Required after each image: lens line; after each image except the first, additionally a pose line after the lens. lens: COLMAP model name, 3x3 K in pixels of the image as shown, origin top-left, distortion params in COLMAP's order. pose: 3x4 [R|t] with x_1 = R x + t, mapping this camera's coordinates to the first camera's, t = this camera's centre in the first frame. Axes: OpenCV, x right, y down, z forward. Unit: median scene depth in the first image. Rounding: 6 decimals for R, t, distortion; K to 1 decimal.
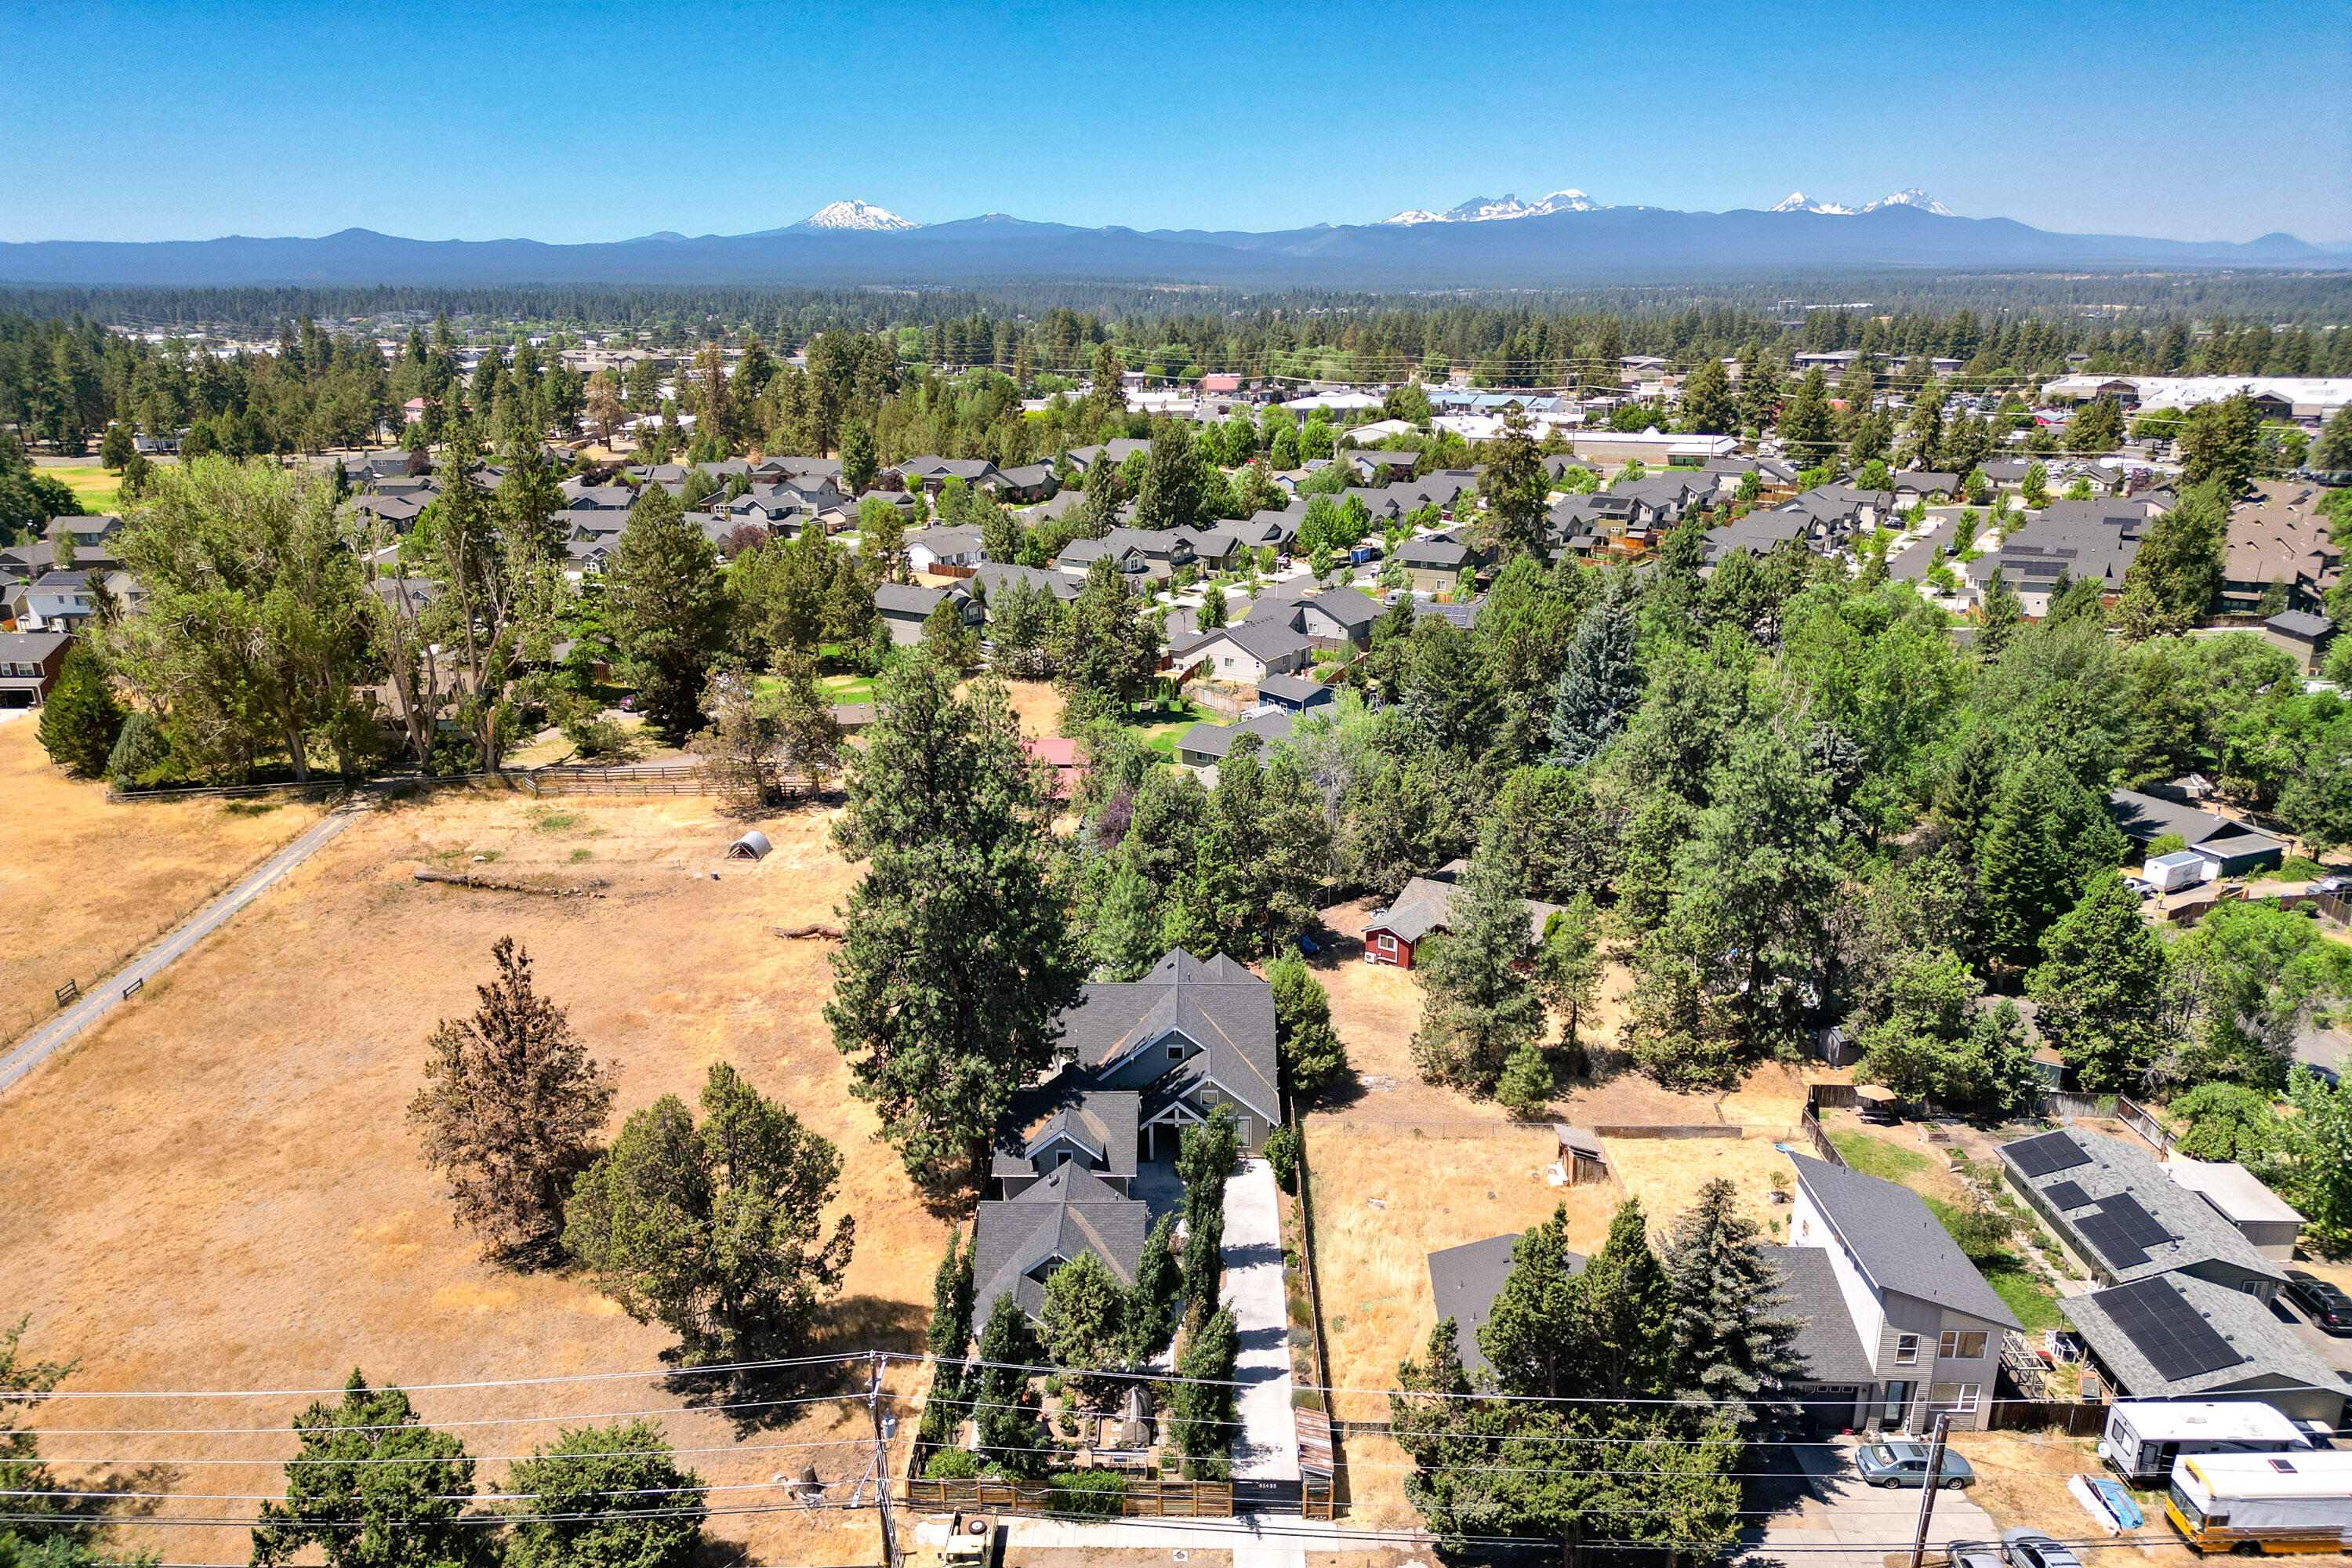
lens RADIAL K [[1697.4, 0, 1219.3], [0, 1697.4, 790.5], [0, 0, 1]] dist [0.093791, -0.107488]
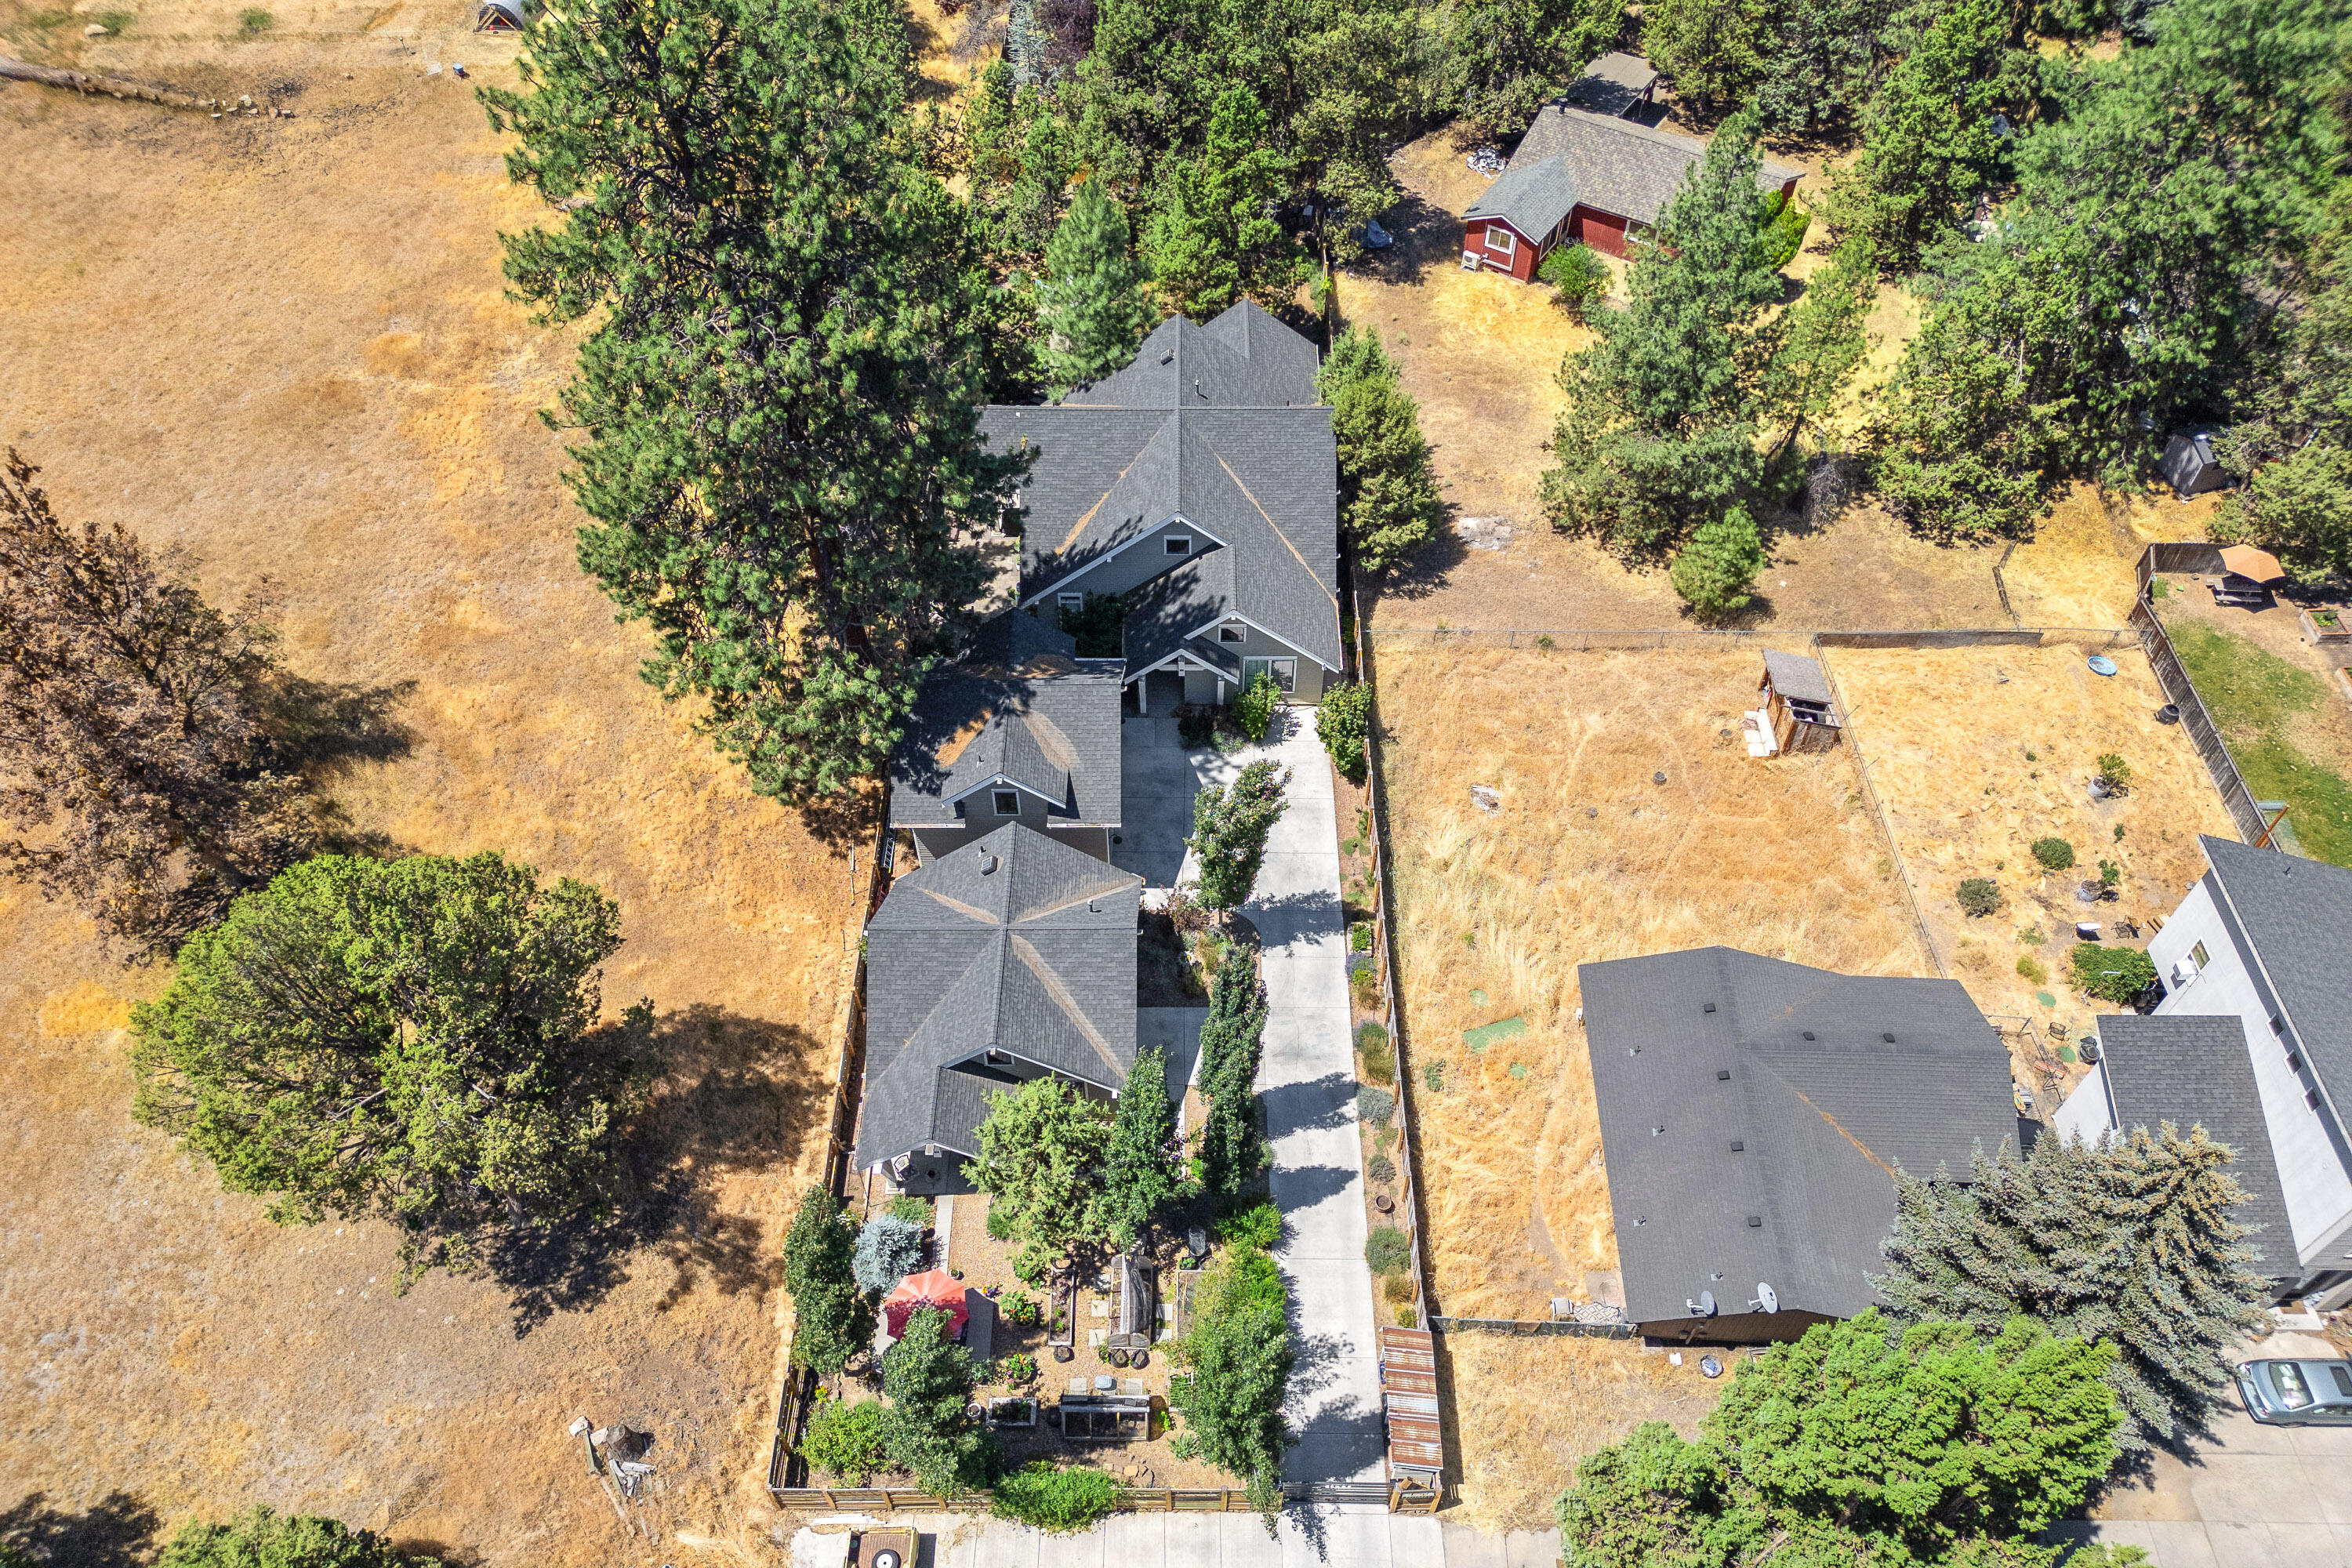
lens RADIAL K [[1697.4, 0, 1219.3], [0, 1697.4, 790.5], [0, 0, 1]] dist [0.093791, -0.107488]
pose [[0.999989, 0.001275, 0.004510, -0.013354], [-0.003525, 0.838855, 0.544343, -0.112821], [-0.003089, -0.544353, 0.838851, 0.424087]]
